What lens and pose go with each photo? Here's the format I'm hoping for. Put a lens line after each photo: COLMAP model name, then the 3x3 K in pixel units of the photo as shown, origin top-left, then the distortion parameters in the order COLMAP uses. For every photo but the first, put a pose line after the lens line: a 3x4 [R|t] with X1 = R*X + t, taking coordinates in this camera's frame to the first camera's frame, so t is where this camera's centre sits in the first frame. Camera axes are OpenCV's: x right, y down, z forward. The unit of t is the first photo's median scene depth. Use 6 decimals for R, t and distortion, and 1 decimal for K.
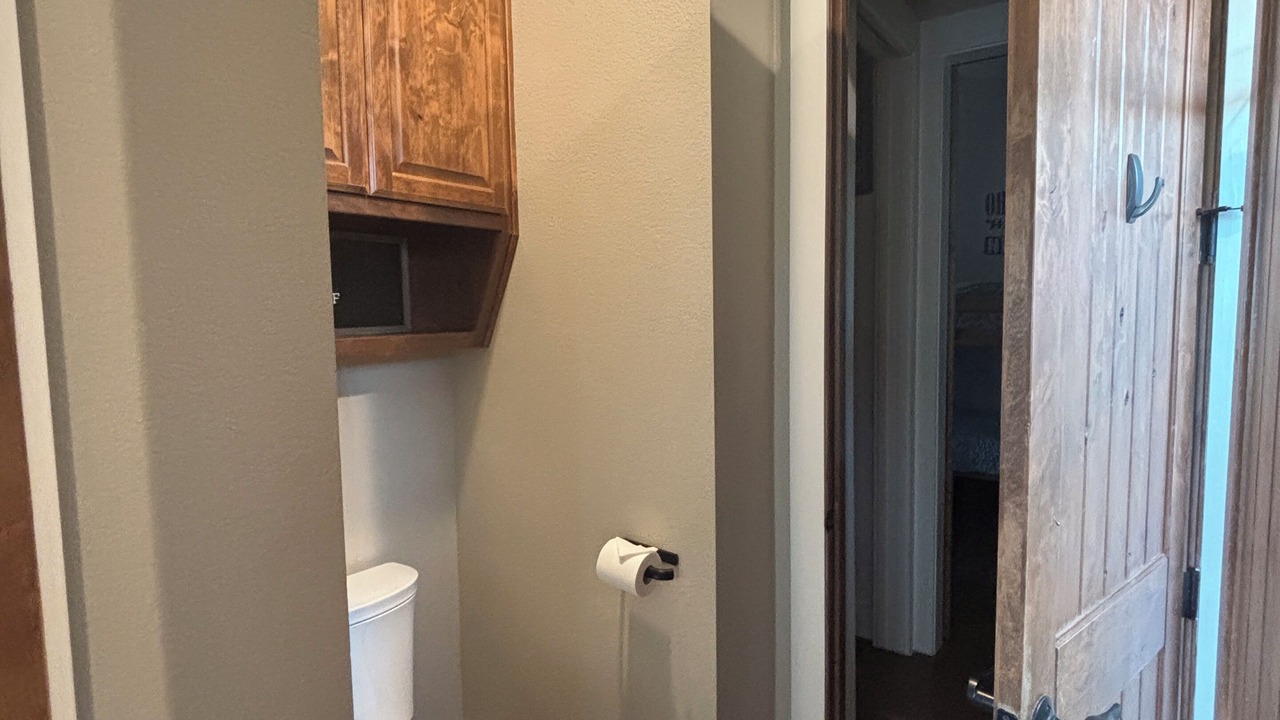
lens RADIAL K [[680.1, 0, 647.3], [0, 680.1, 364.2], [0, 0, 1]] dist [-0.003519, -0.002839]
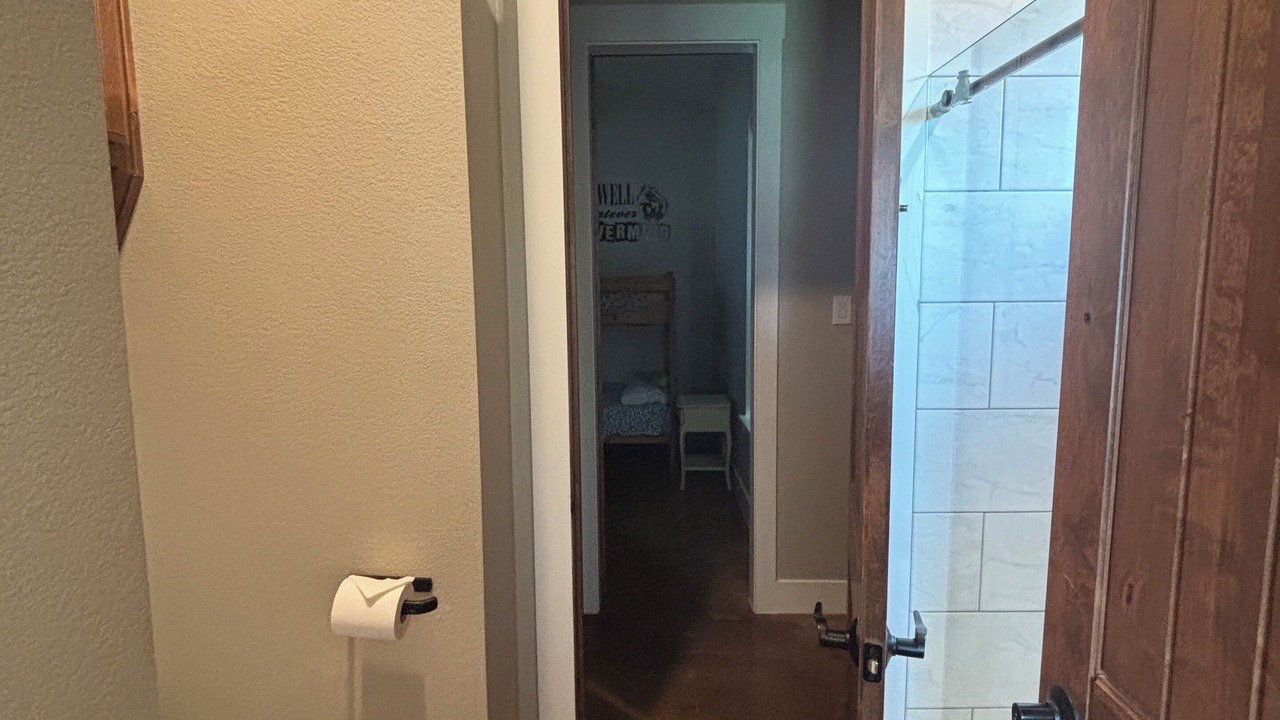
lens RADIAL K [[680.1, 0, 635.8], [0, 680.1, 358.6], [0, 0, 1]] dist [-0.003519, -0.002839]
pose [[0.811170, -0.057161, 0.582010, -0.227270], [0.046125, 0.998365, 0.033767, -0.007348], [-0.582988, -0.000546, 0.812480, 0.175475]]
